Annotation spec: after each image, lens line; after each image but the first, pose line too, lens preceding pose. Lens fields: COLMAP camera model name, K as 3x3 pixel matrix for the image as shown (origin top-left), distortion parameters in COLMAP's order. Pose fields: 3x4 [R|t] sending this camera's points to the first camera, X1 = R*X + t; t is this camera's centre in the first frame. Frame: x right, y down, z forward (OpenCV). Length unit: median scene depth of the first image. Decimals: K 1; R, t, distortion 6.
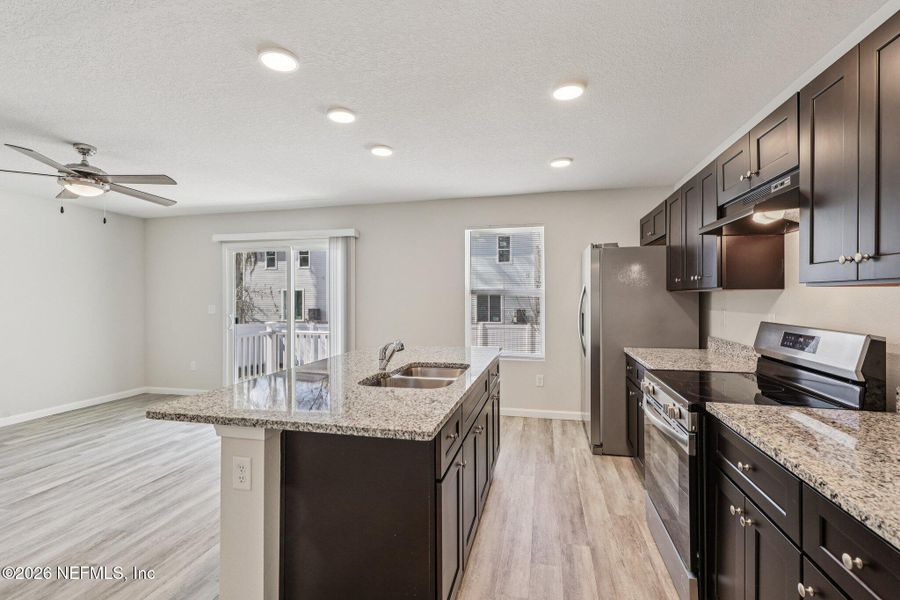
lens RADIAL K [[410.6, 0, 447.6], [0, 410.6, 297.6], [0, 0, 1]] dist [0.000769, 0.000234]
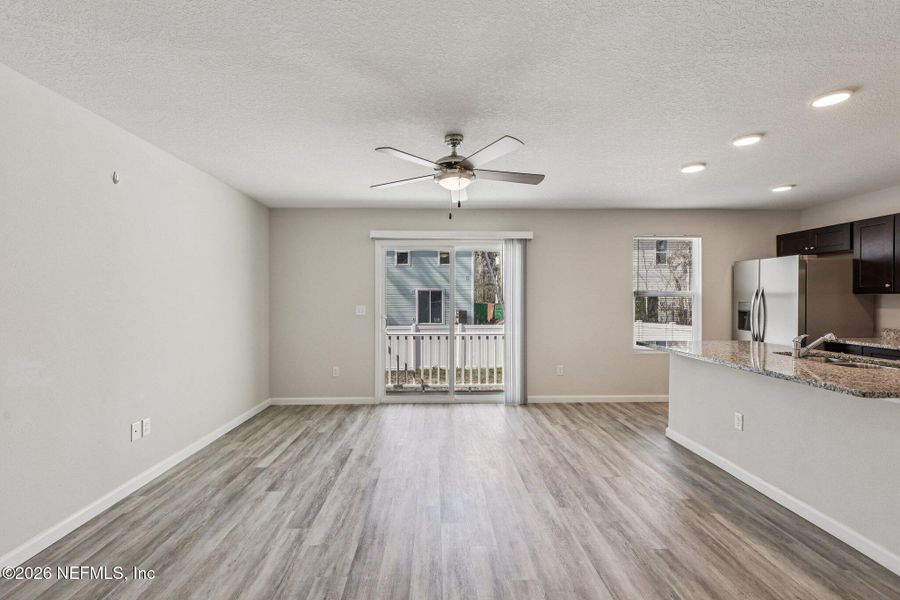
lens RADIAL K [[410.6, 0, 445.6], [0, 410.6, 301.0], [0, 0, 1]] dist [0.000769, 0.000234]
pose [[0.964470, 0.001174, 0.264189, -0.773757], [-0.002225, 0.999991, 0.003678, 0.004117], [-0.264183, -0.004135, 0.964464, 0.062420]]
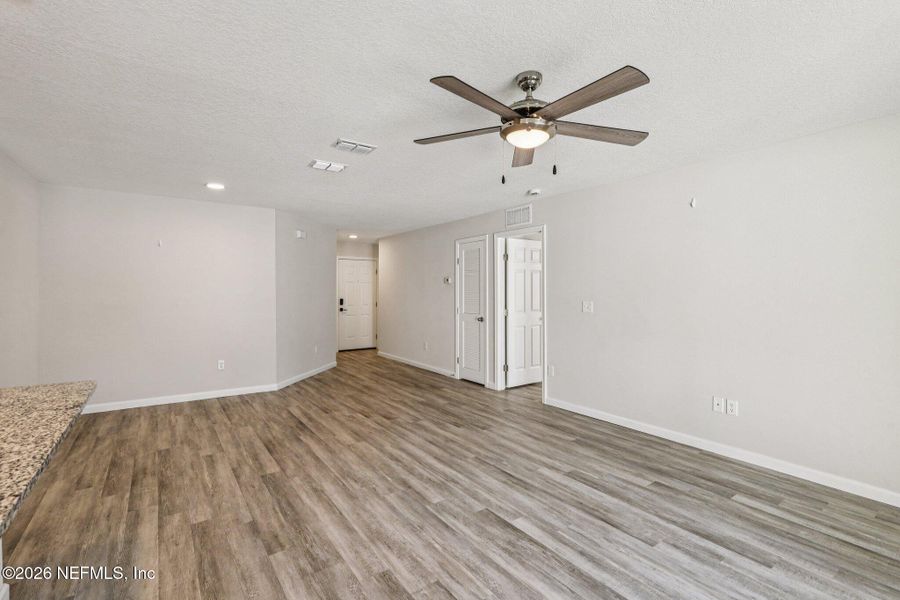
lens RADIAL K [[410.6, 0, 446.0], [0, 410.6, 296.6], [0, 0, 1]] dist [0.000769, 0.000234]
pose [[-0.658700, 0.009912, -0.752340, -0.178296], [-0.001685, 0.999891, 0.014649, 0.000648], [0.752403, 0.010917, -0.658612, 0.910834]]
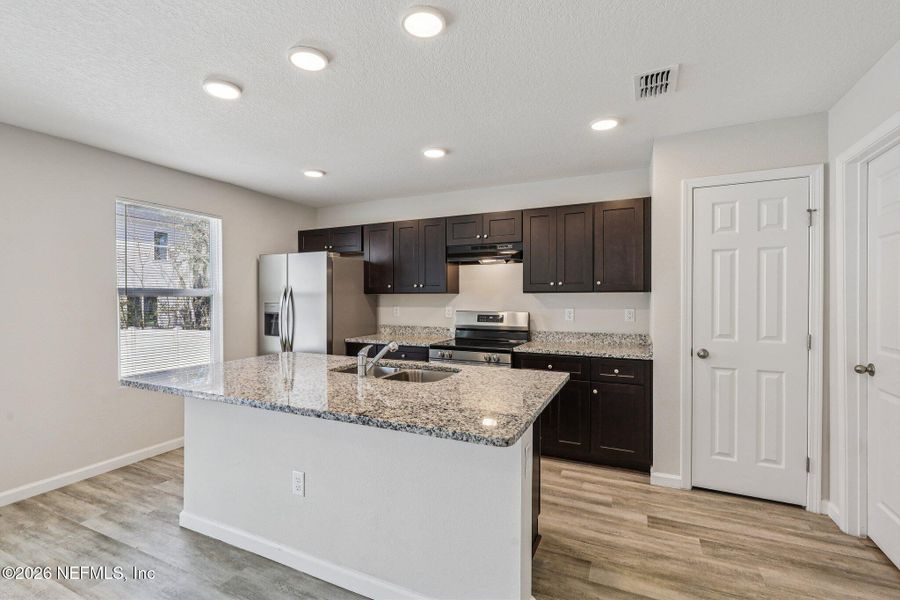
lens RADIAL K [[410.6, 0, 451.5], [0, 410.6, 300.1], [0, 0, 1]] dist [0.000769, 0.000234]
pose [[0.202316, -0.003489, 0.979314, -0.536077], [0.005257, 0.999983, 0.002477, 0.002563], [-0.979306, 0.004647, 0.202331, 0.329836]]
